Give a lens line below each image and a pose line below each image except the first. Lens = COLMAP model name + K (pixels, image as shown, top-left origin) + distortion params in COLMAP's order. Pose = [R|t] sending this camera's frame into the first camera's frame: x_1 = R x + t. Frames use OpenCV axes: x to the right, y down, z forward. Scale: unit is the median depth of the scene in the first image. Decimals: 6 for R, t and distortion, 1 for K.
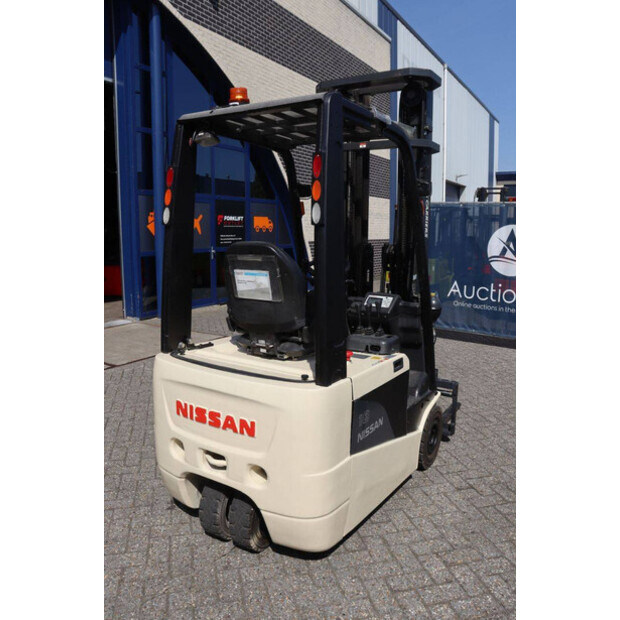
lens RADIAL K [[508.7, 0, 310.0], [0, 508.7, 310.0], [0, 0, 1]] dist [-0.113636, 0.003059]
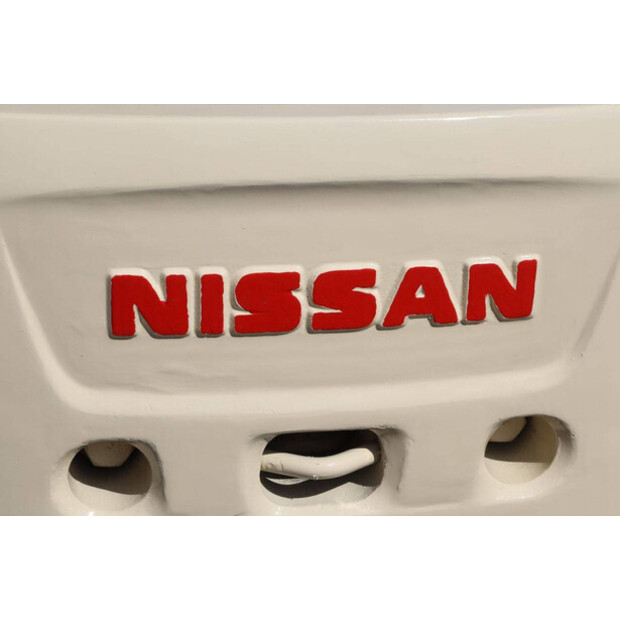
lens RADIAL K [[1368.9, 0, 310.0], [0, 1368.9, 310.0], [0, 0, 1]] dist [0.260320, 0.012587]
pose [[0.740466, -0.250932, 0.623493, -0.560510], [0.091035, 0.956584, 0.276875, 0.029518], [-0.665900, -0.148257, 0.731162, 0.464570]]
